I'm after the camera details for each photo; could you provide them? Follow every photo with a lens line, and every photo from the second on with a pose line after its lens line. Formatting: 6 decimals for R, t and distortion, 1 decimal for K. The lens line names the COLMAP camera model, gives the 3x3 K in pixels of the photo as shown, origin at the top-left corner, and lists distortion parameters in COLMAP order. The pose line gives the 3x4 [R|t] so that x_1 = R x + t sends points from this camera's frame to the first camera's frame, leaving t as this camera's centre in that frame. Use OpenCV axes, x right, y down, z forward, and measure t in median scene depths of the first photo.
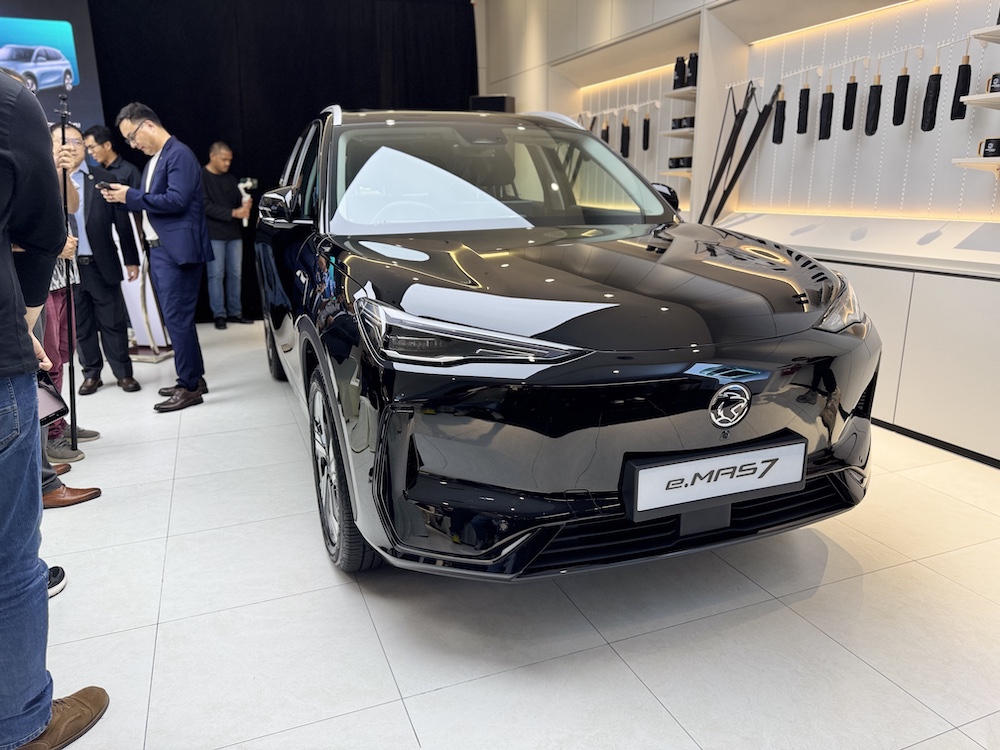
lens RADIAL K [[712.0, 0, 494.6], [0, 712.0, 374.4], [0, 0, 1]] dist [0.083502, -0.104644]
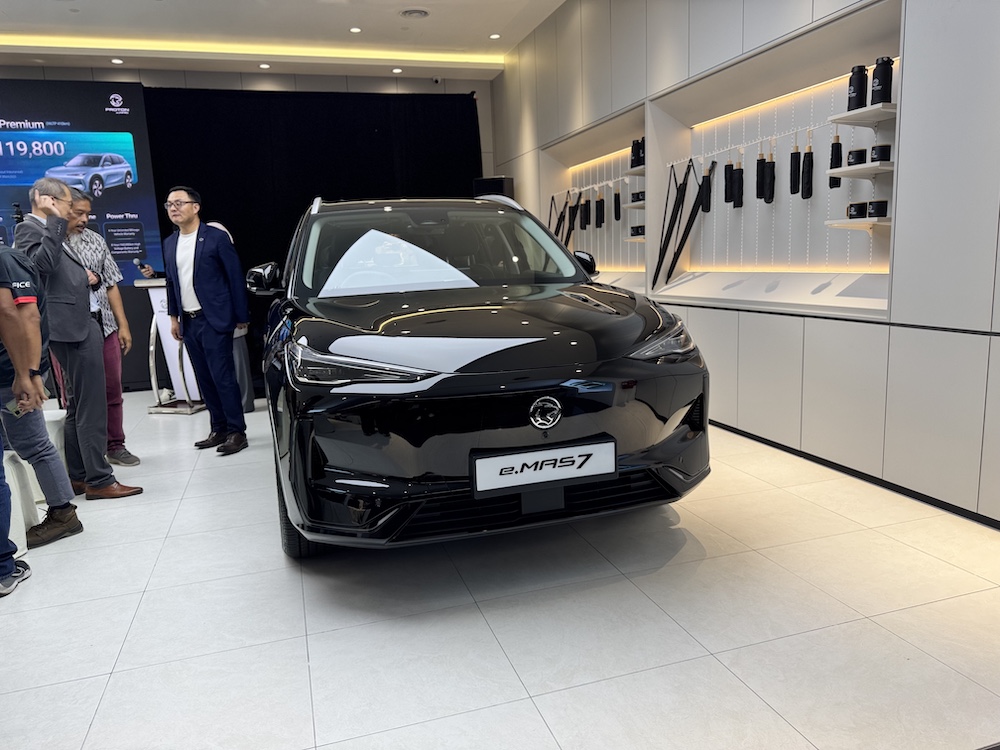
lens RADIAL K [[712.4, 0, 500.0], [0, 712.4, 375.0], [0, 0, 1]] dist [0.118738, -0.189112]
pose [[0.996678, -0.020253, -0.078883, 0.196529], [0.013087, 0.995827, -0.090317, 0.052859], [0.080383, 0.088985, 0.992784, -0.200132]]
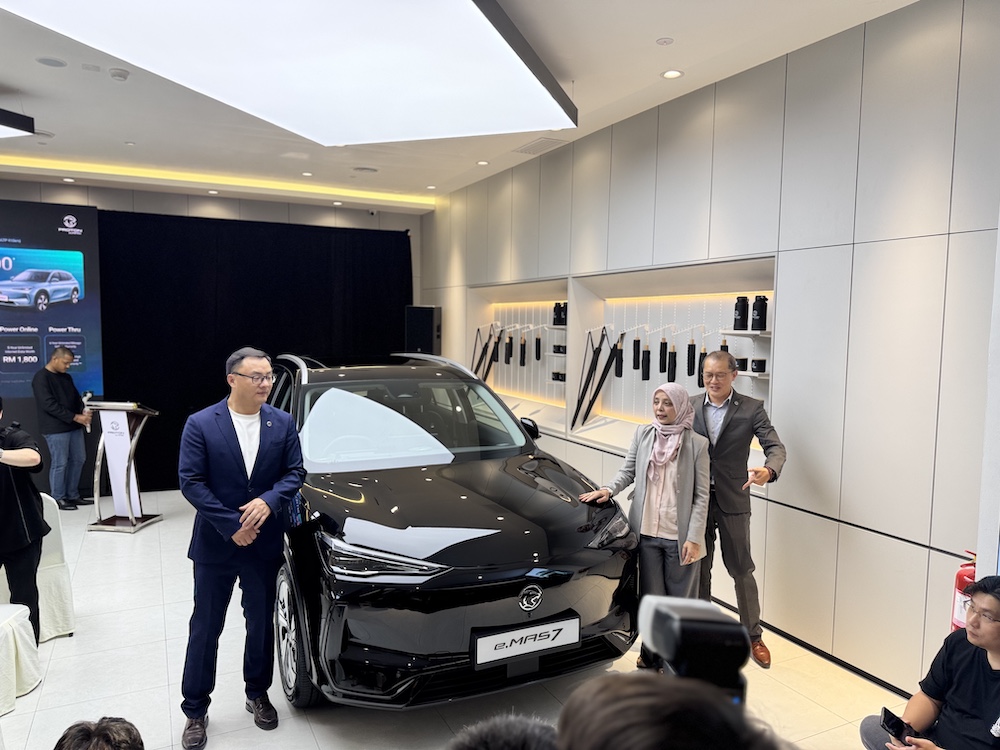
lens RADIAL K [[712.0, 0, 494.6], [0, 712.0, 374.4], [0, 0, 1]] dist [0.083502, -0.104644]
pose [[0.996625, 0.016347, 0.080446, 0.050337], [-0.001847, 0.984189, -0.177112, -0.103725], [-0.082070, 0.176366, 0.980897, -0.457442]]
